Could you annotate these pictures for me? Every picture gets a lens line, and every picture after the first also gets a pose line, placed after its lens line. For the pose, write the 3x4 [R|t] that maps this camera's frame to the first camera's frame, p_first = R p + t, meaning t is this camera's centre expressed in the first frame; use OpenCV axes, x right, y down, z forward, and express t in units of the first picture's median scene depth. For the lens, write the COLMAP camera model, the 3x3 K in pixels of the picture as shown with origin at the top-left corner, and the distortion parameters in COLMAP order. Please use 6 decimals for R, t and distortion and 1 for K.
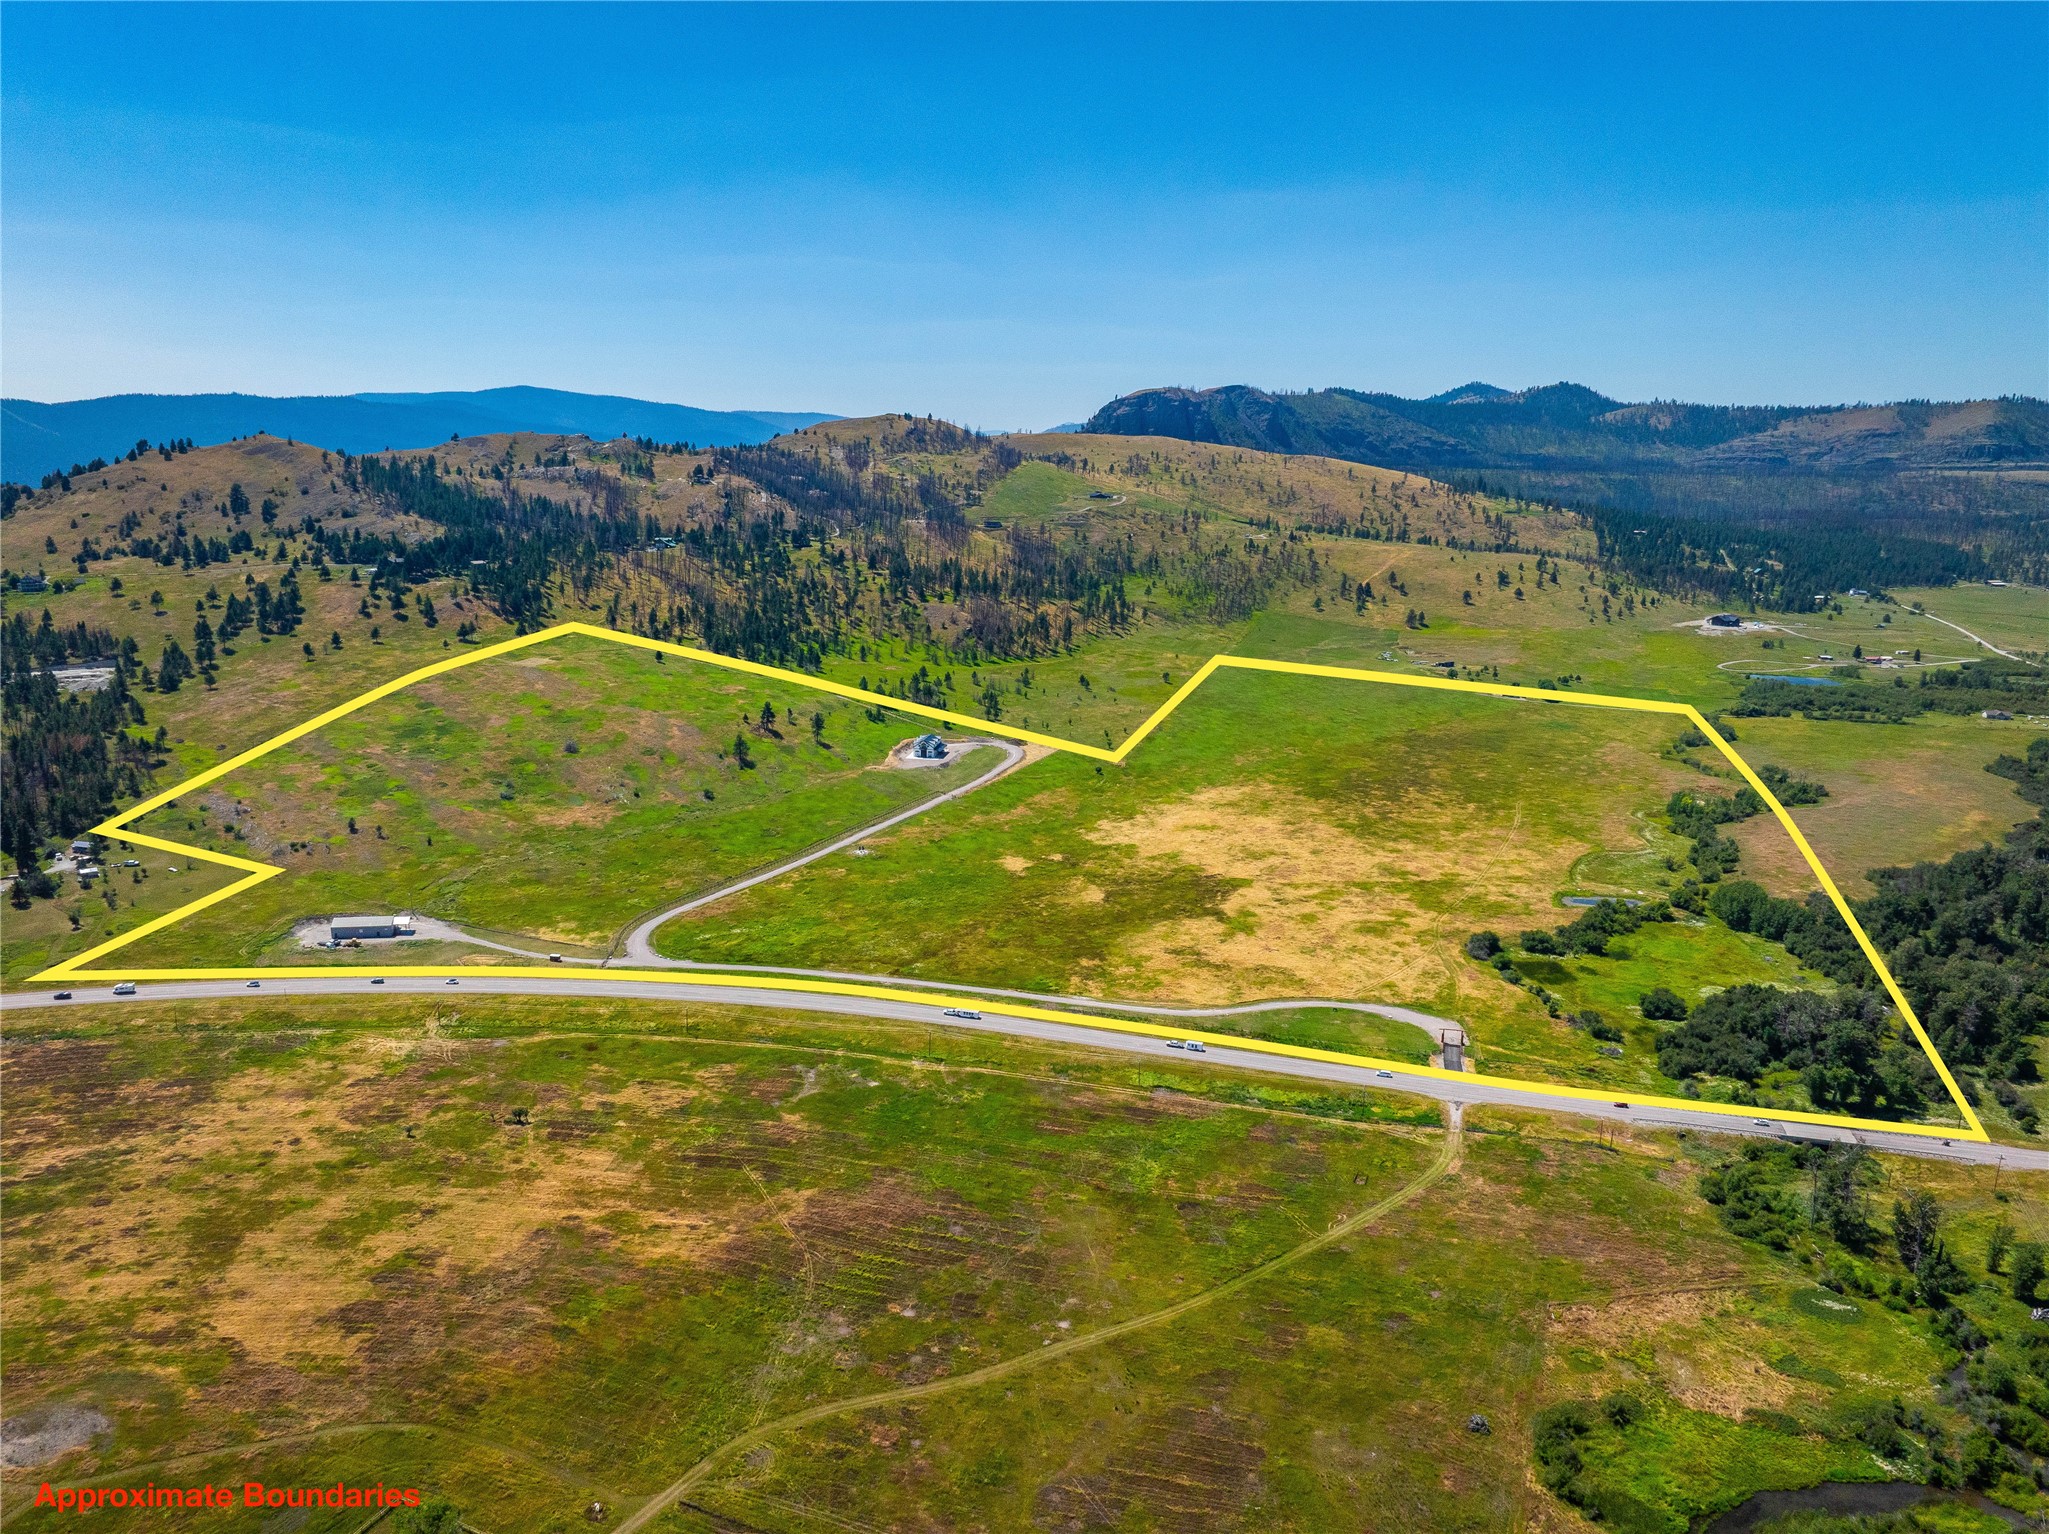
lens RADIAL K [[1441.3, 0, 1019.8], [0, 1441.3, 754.8], [0, 0, 1]] dist [-0.046543, 0.010576]
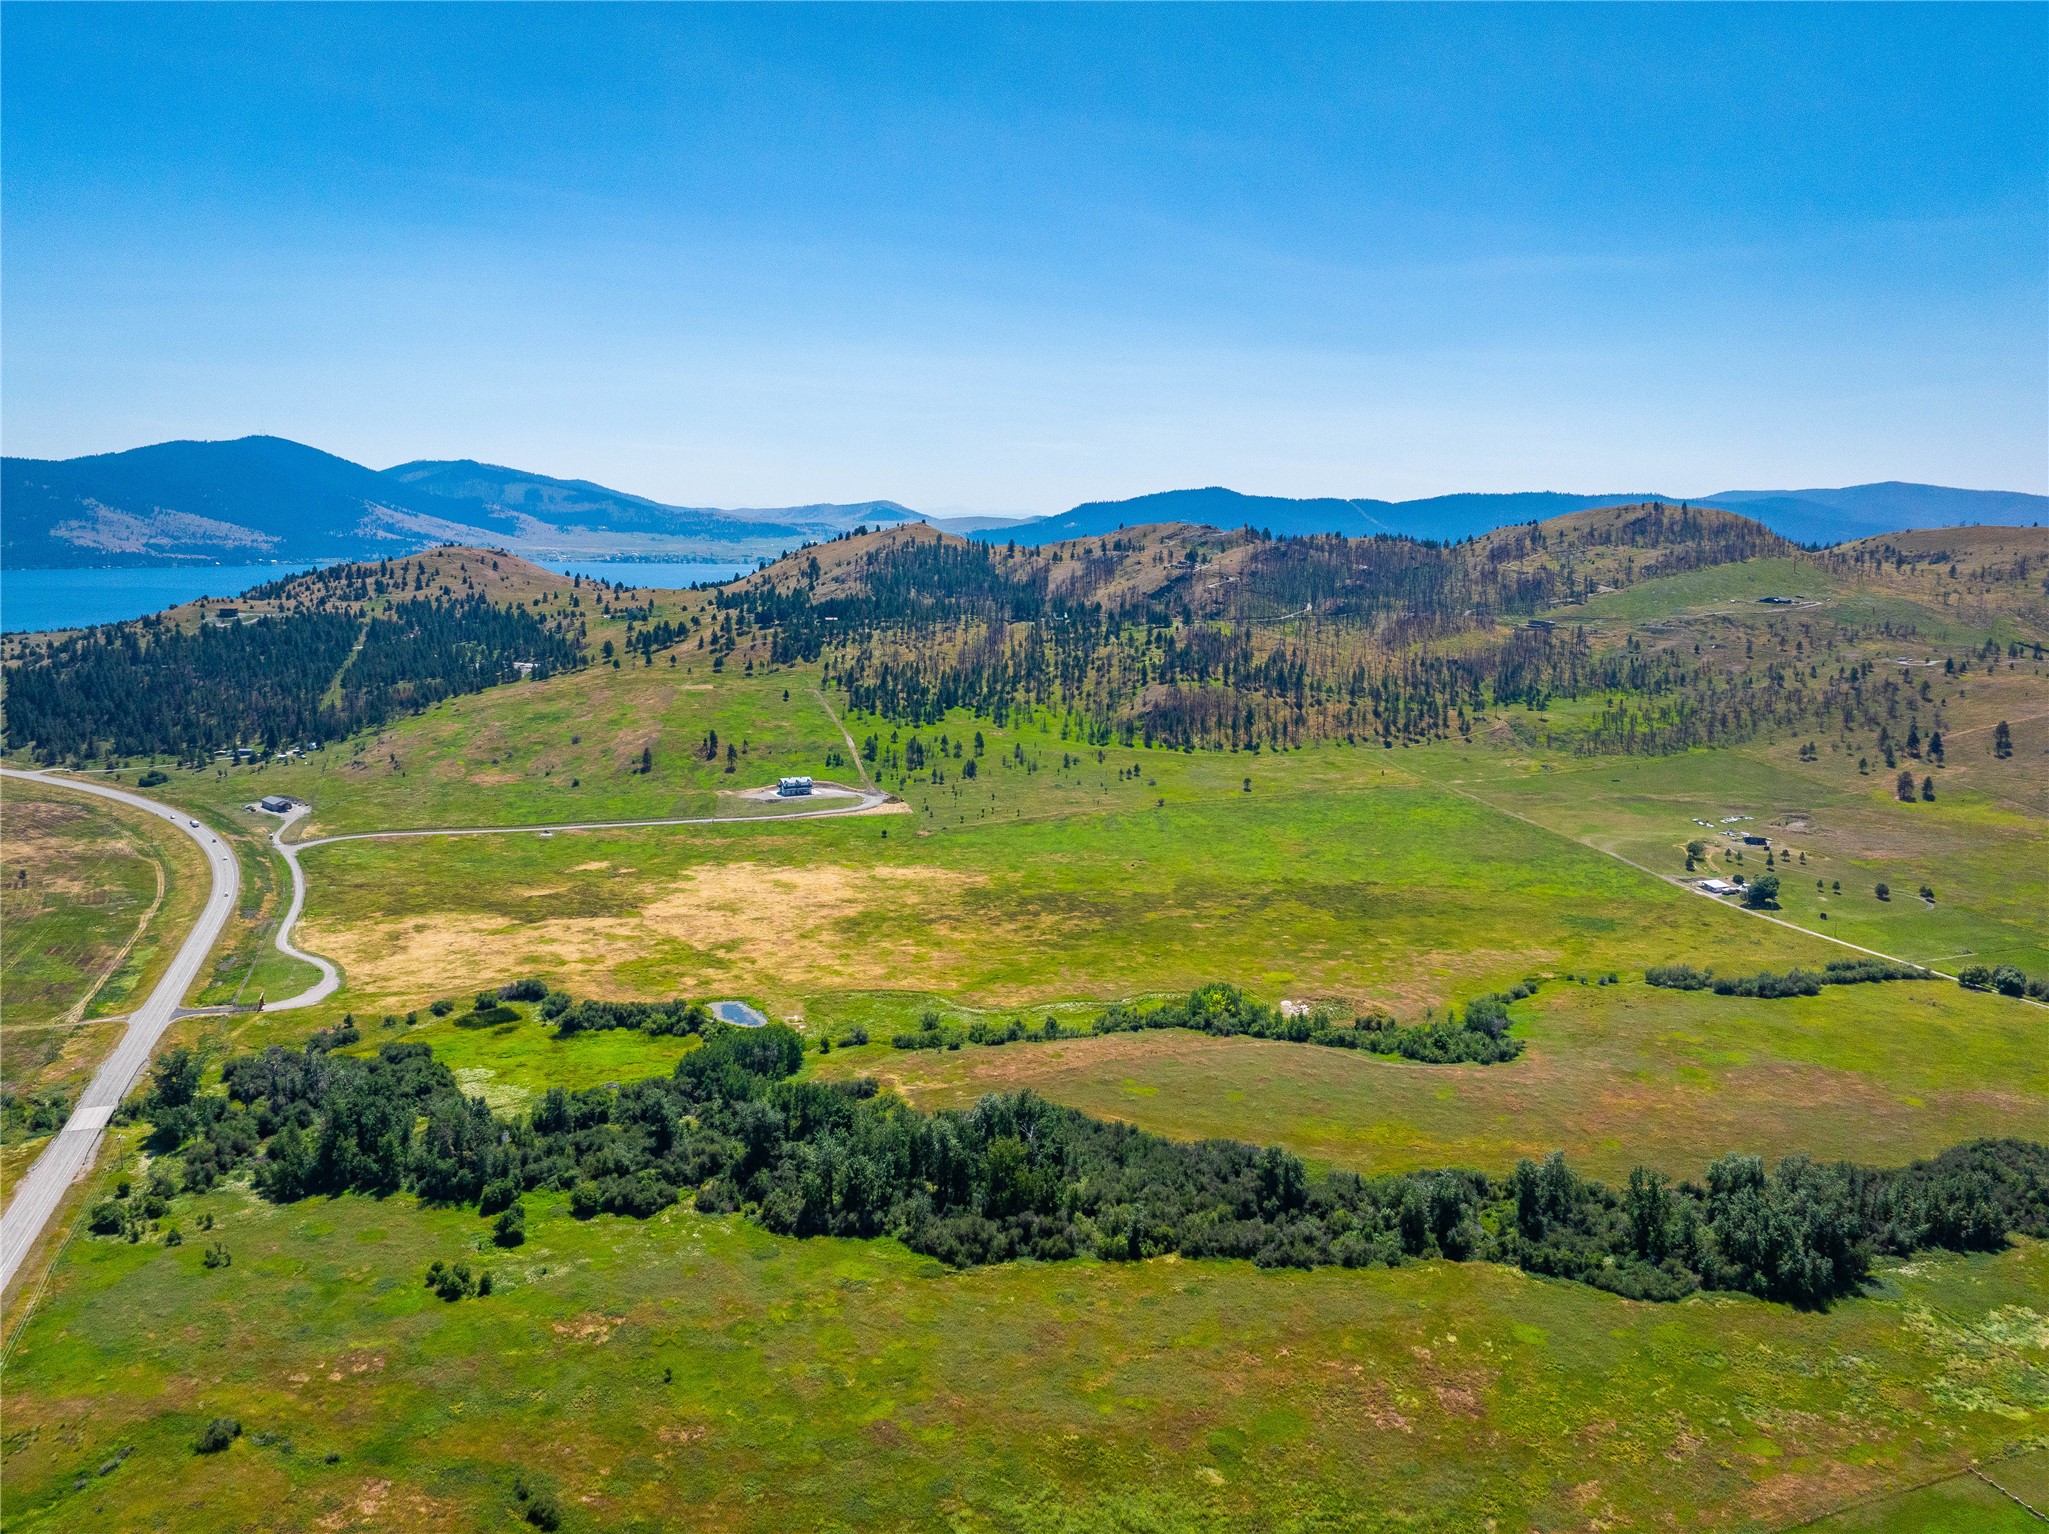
lens RADIAL K [[1441.3, 0, 1028.3], [0, 1441.3, 771.7], [0, 0, 1]] dist [-0.046543, 0.010576]
pose [[0.590778, 0.129927, -0.796305, 0.533939], [-0.173232, 0.984358, 0.032090, -0.048225], [0.788018, 0.118987, 0.604044, 0.250707]]
